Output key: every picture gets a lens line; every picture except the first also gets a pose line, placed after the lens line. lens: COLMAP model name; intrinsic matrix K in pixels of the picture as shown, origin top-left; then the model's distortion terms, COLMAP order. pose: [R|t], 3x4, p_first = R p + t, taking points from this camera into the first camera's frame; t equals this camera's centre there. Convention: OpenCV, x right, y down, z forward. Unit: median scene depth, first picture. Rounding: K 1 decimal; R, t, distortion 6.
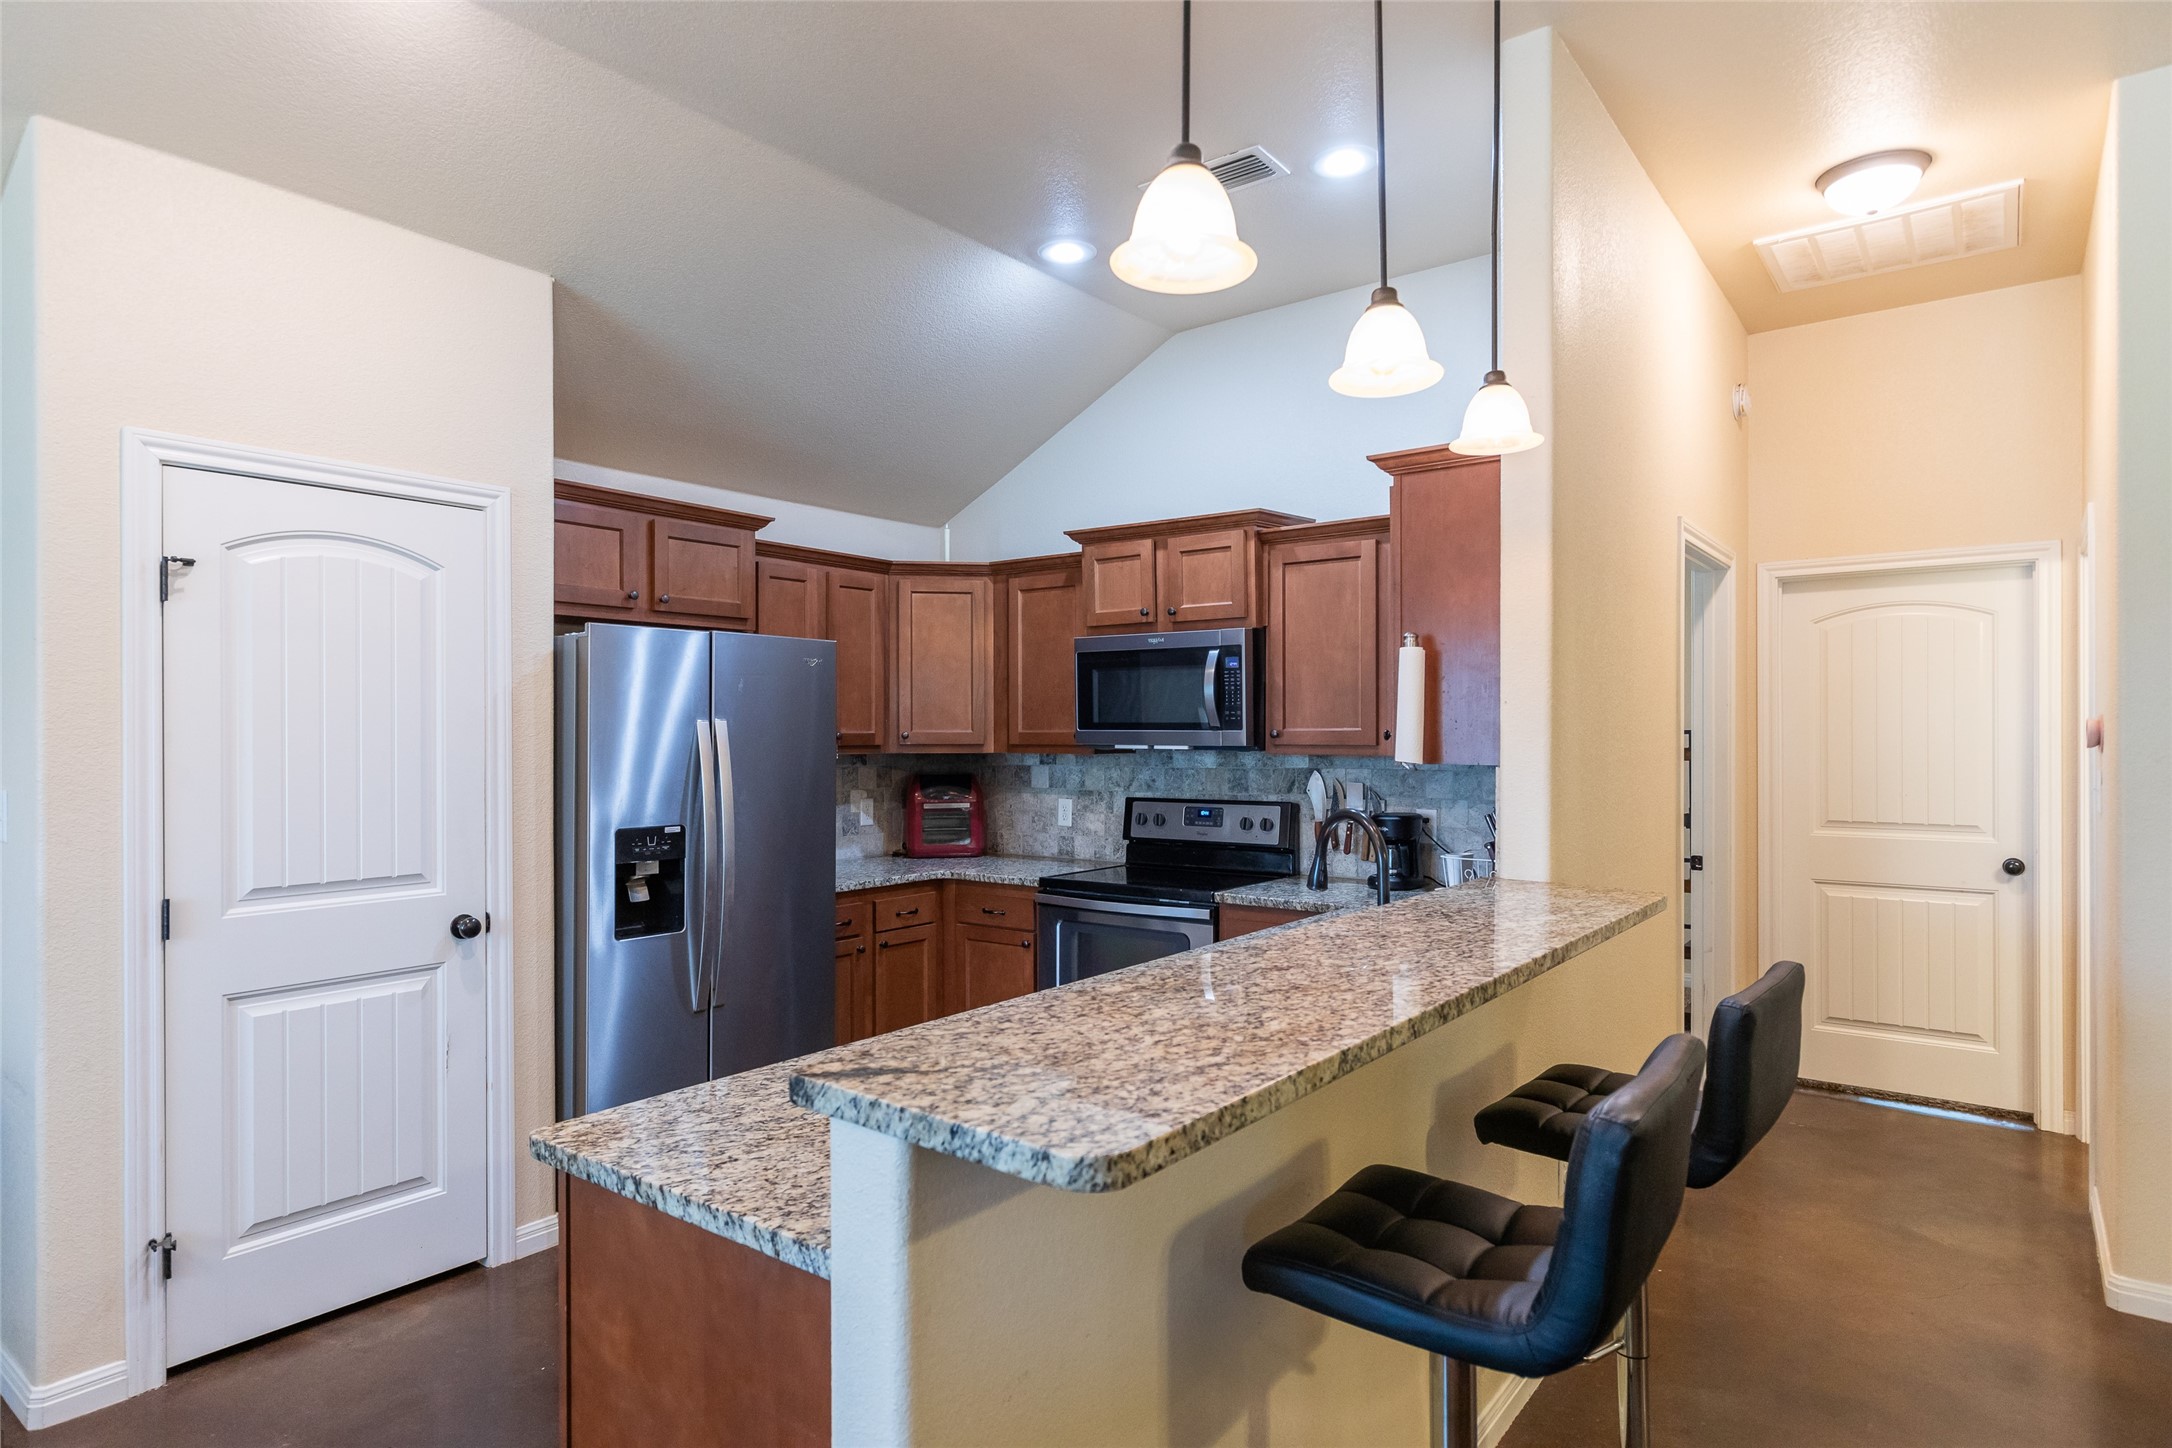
lens RADIAL K [[1204.8, 0, 1087.3], [0, 1204.8, 730.6], [0, 0, 1]] dist [0.007839, 0.000298]
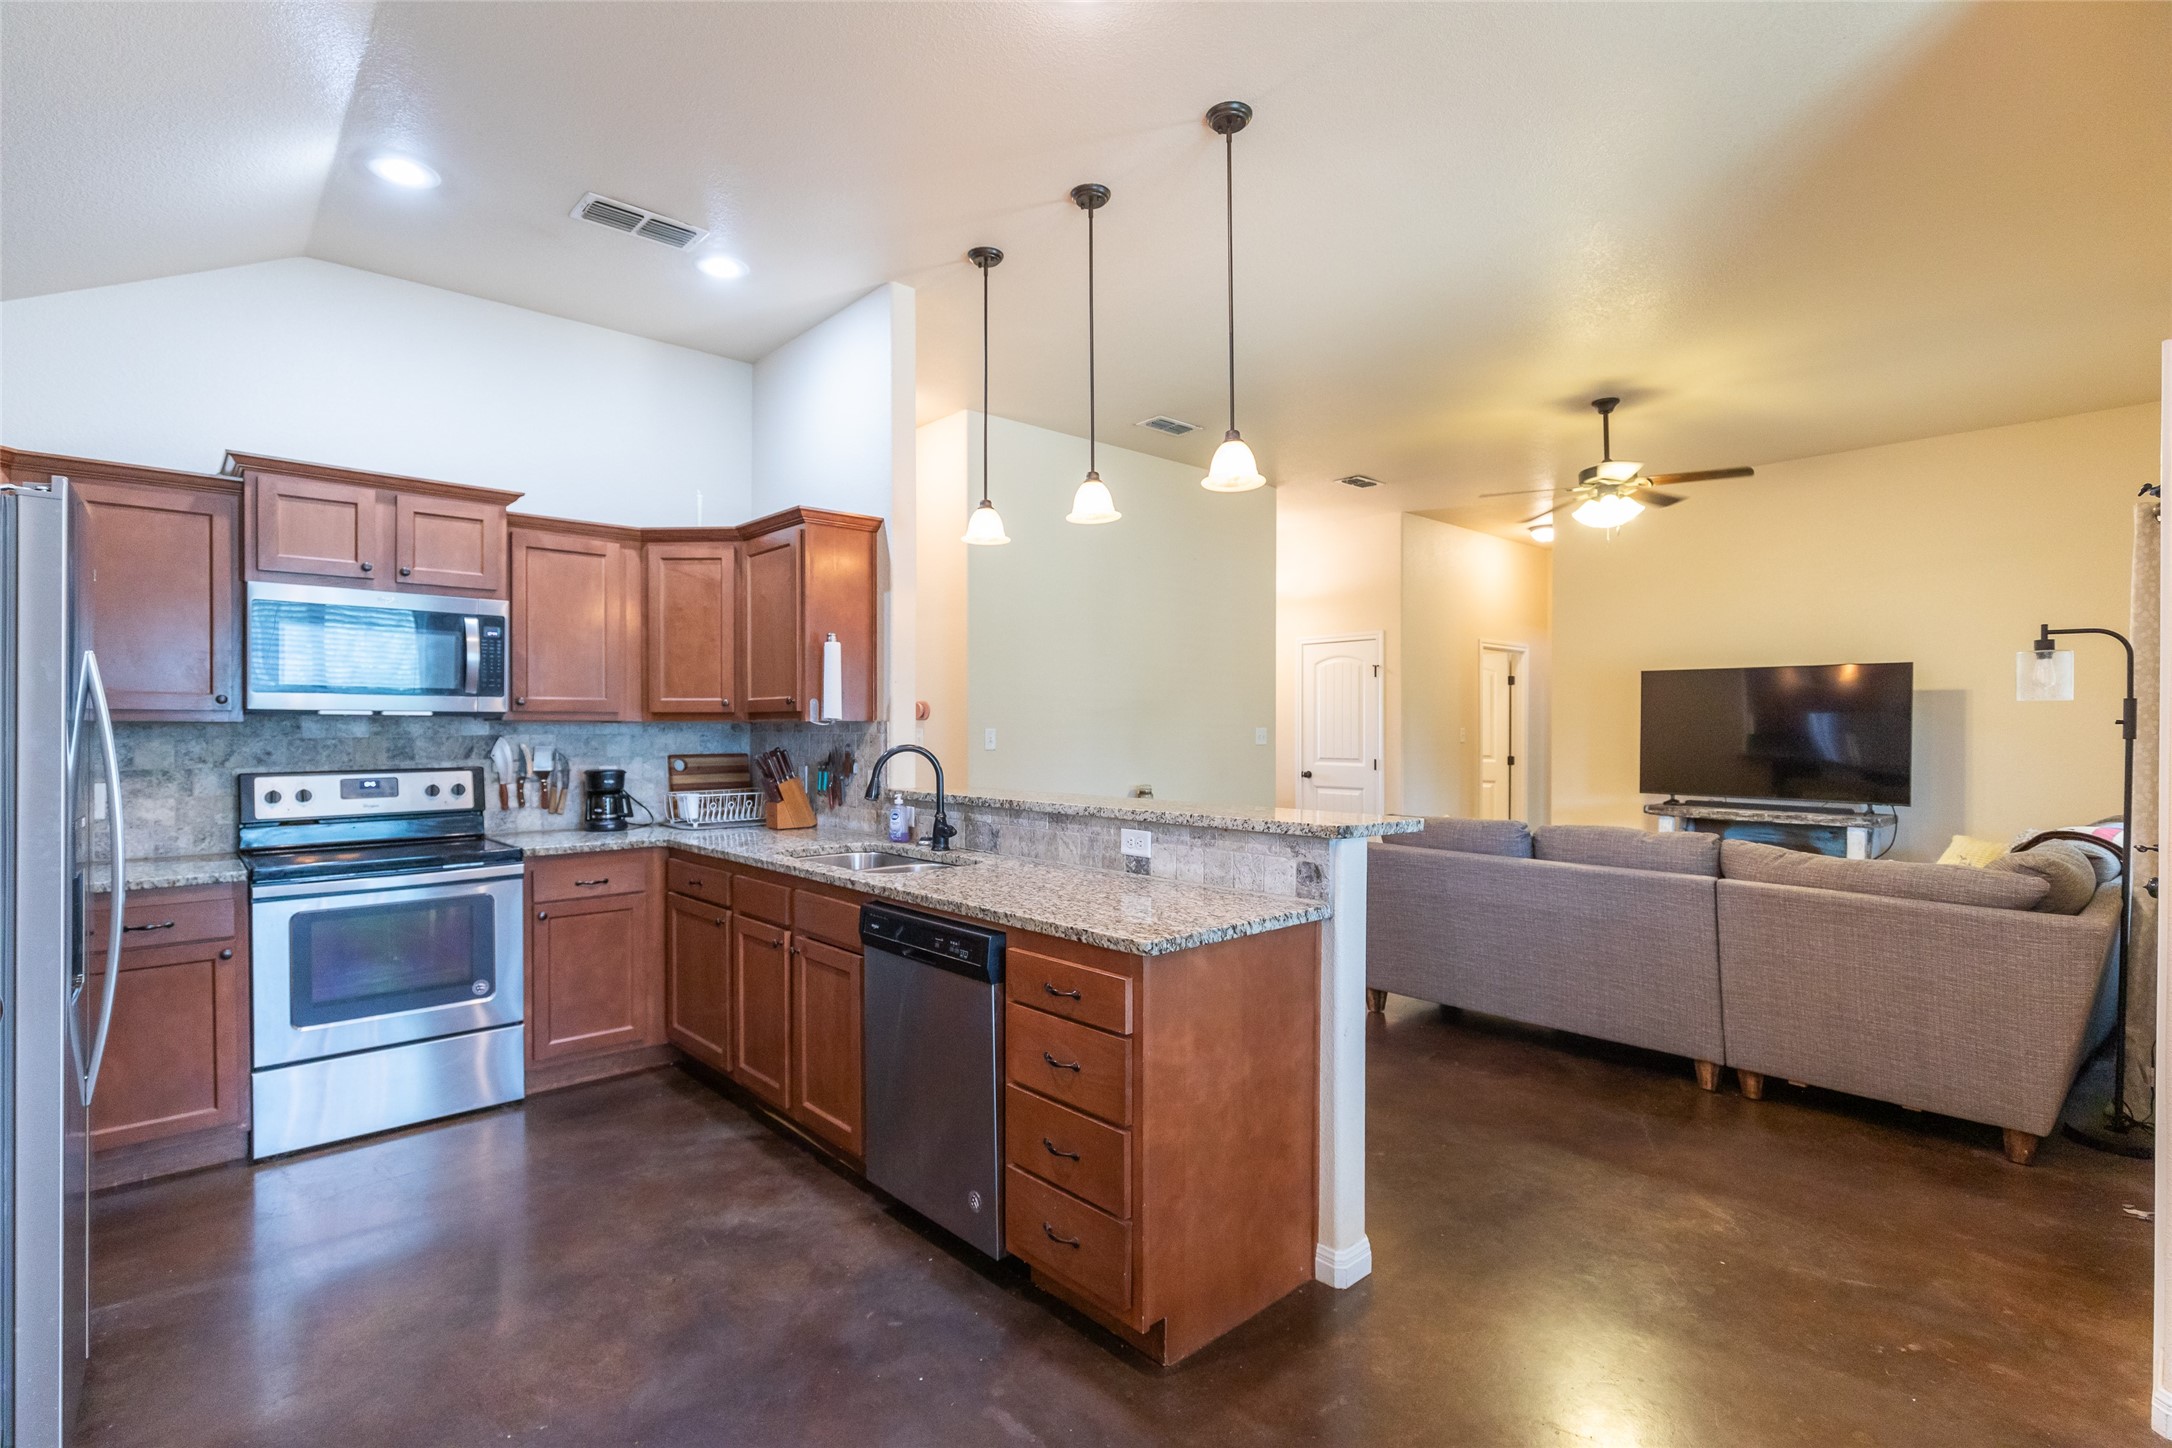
lens RADIAL K [[1030.2, 0, 1078.4], [0, 1030.2, 732.9], [0, 0, 1]] dist [0.001163, -0.000131]
pose [[0.184406, -0.002035, 0.982848, -0.664339], [0.000801, 0.999998, 0.001920, 0.029670], [-0.982850, 0.000433, 0.184407, 0.330185]]
